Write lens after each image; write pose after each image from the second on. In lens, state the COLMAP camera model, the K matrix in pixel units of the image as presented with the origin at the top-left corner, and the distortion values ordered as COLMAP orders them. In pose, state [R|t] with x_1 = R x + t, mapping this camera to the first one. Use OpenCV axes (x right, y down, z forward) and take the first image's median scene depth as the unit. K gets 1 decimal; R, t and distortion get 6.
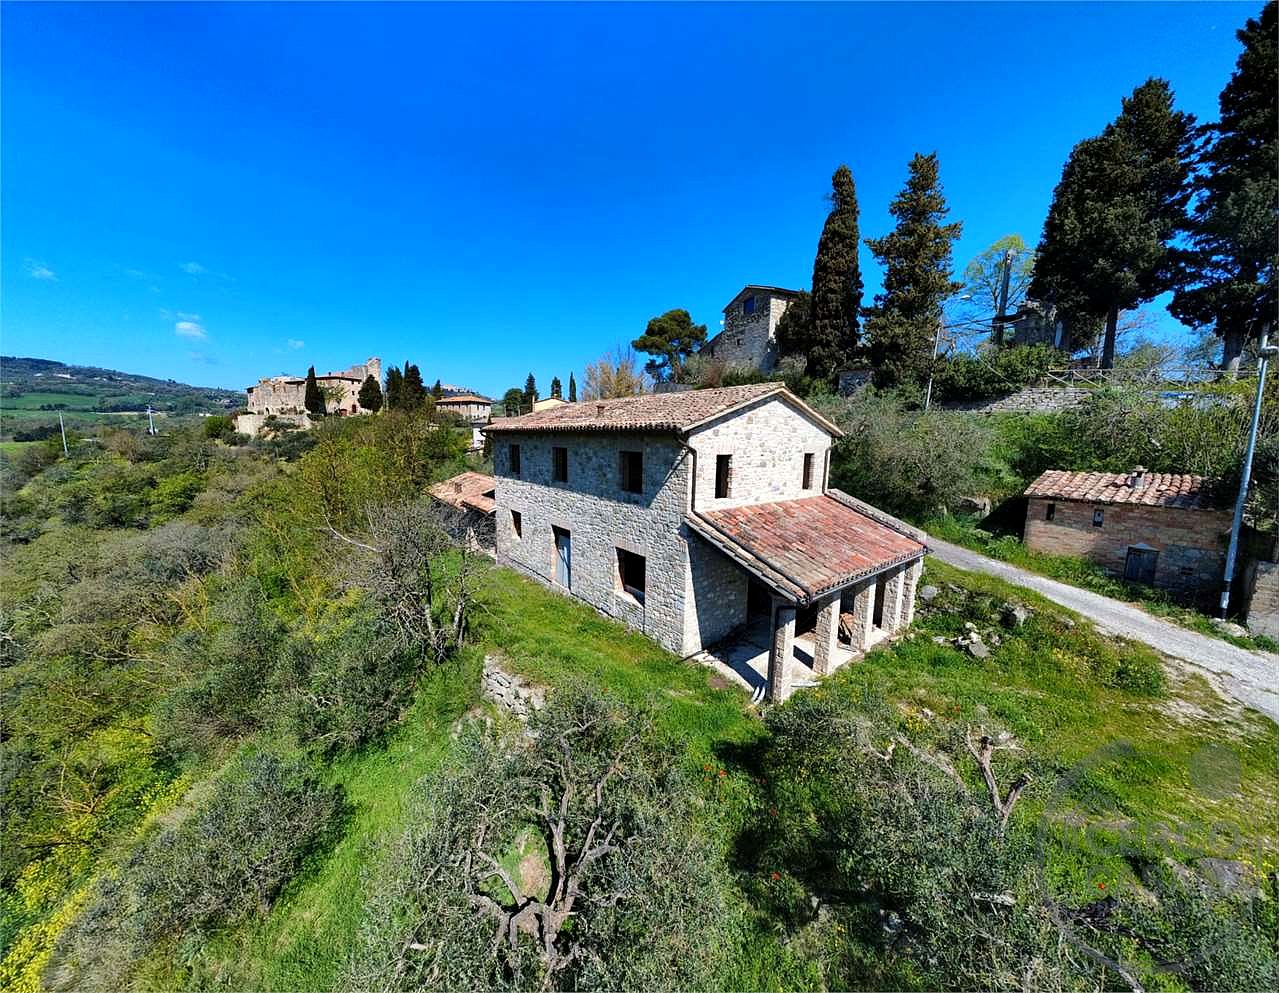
lens RADIAL K [[433.7, 0, 639.9], [0, 433.7, 499.6], [0, 0, 1]] dist [-0.002186, 0.000104]
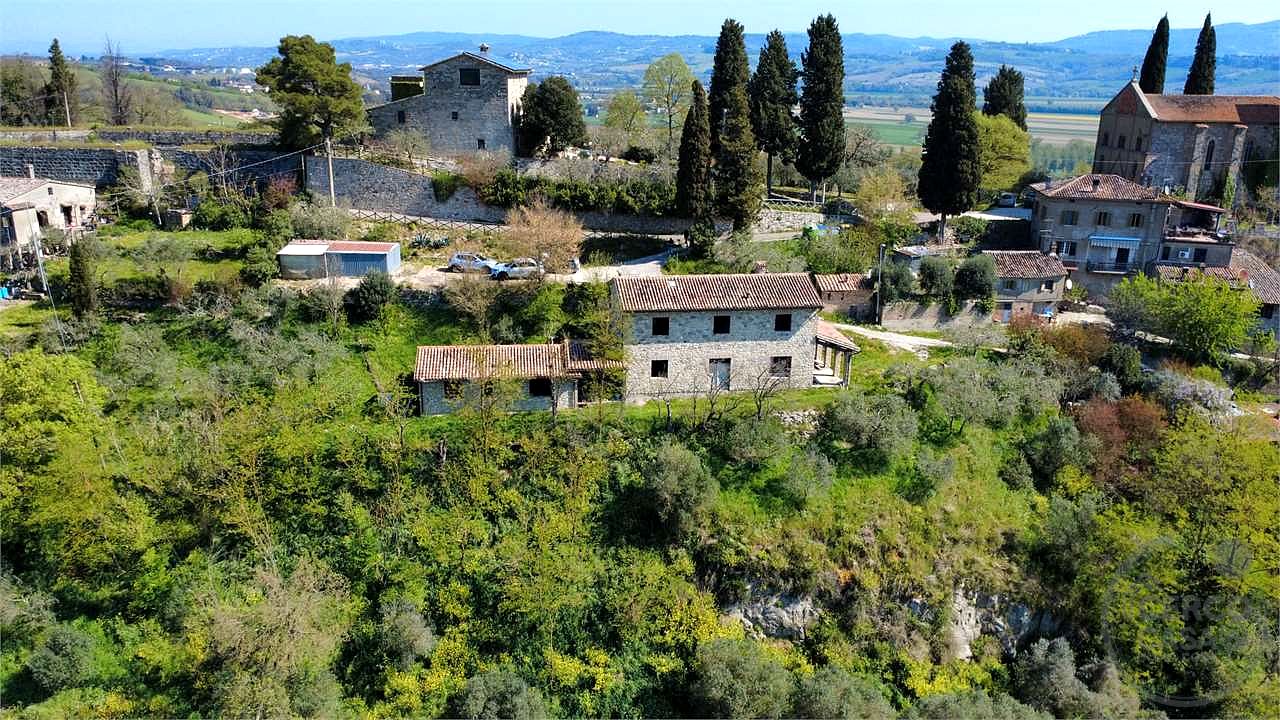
lens RADIAL K [[952.4, 0, 638.5], [0, 952.4, 362.8], [0, 0, 1]] dist [0.000777, -0.002610]
pose [[0.500202, -0.273036, 0.821736, -4.535764], [0.115011, 0.961527, 0.249475, -1.187844], [-0.858237, -0.030280, 0.512360, -0.929583]]
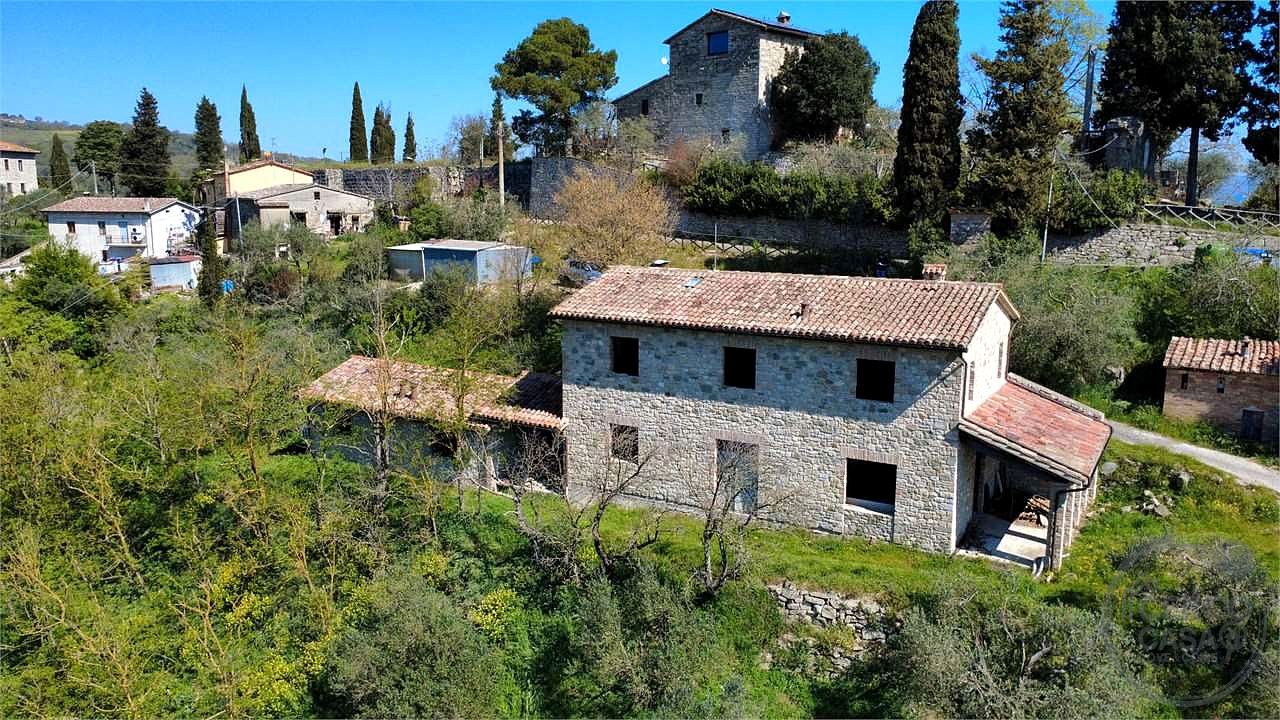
lens RADIAL K [[952.4, 0, 640.7], [0, 952.4, 362.3], [0, 0, 1]] dist [0.000777, -0.002610]
pose [[0.936708, -0.073900, 0.342224, -1.216145], [0.062674, 0.997074, 0.043762, -0.225577], [-0.344457, -0.019544, 0.938599, -0.812973]]
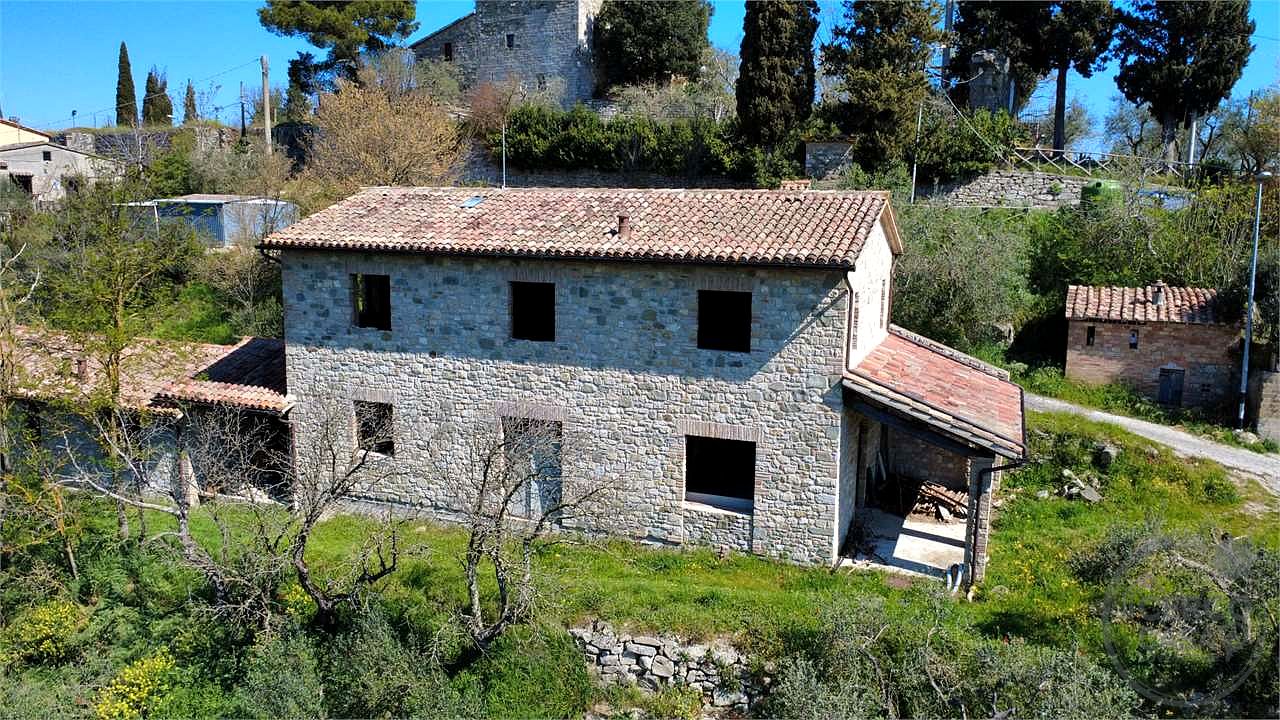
lens RADIAL K [[952.4, 0, 642.1], [0, 952.4, 360.0], [0, 0, 1]] dist [0.000777, -0.002610]
pose [[0.864572, -0.080999, 0.495938, -0.853643], [0.069996, 0.996714, 0.040765, -0.070329], [-0.497610, -0.000531, 0.867401, -0.225368]]
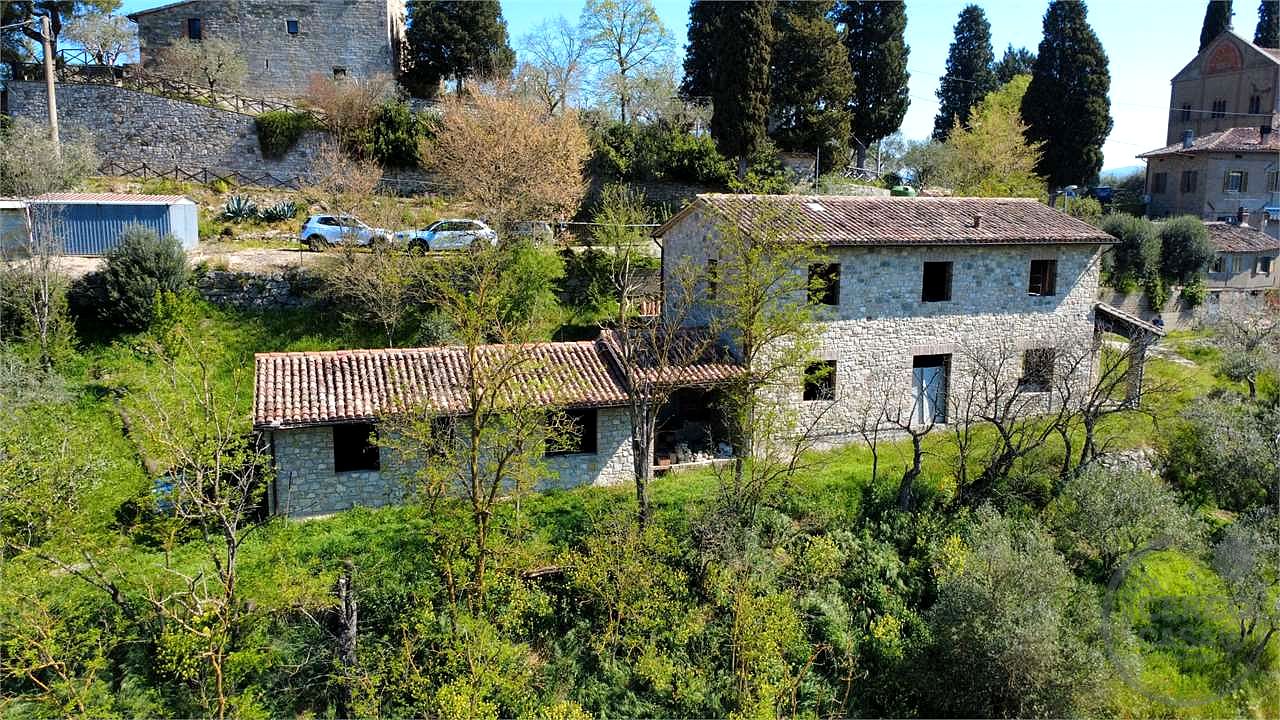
lens RADIAL K [[952.4, 0, 640.4], [0, 952.4, 365.5], [0, 0, 1]] dist [0.000777, -0.002610]
pose [[0.305365, -0.171578, 0.936650, -2.663214], [0.132215, 0.981745, 0.136734, -0.311554], [-0.943012, 0.082086, 0.322476, 1.177515]]
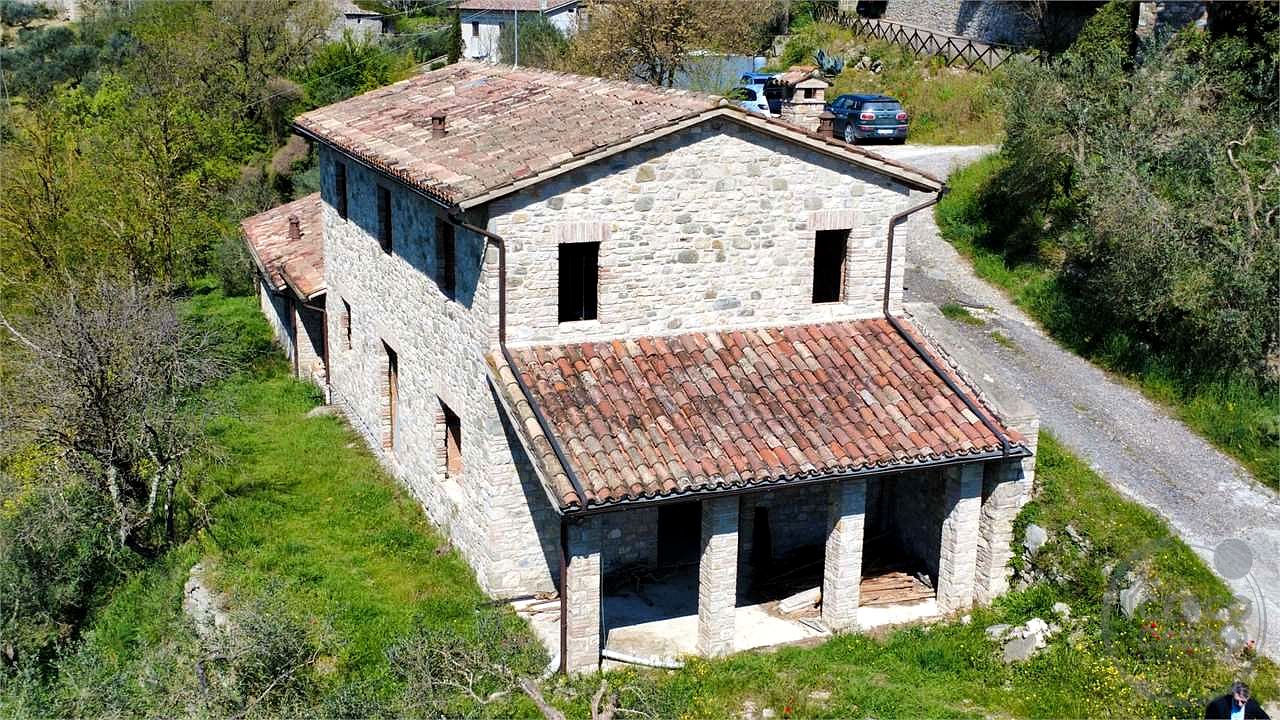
lens RADIAL K [[1300.5, 0, 637.8], [0, 1300.5, 351.3], [0, 0, 1]] dist [0.007884, 0.000000]
pose [[0.965686, 0.067283, -0.250847, 0.602114], [-0.042179, 0.993667, 0.104149, -0.124508], [0.256265, -0.089995, 0.962408, -0.484257]]
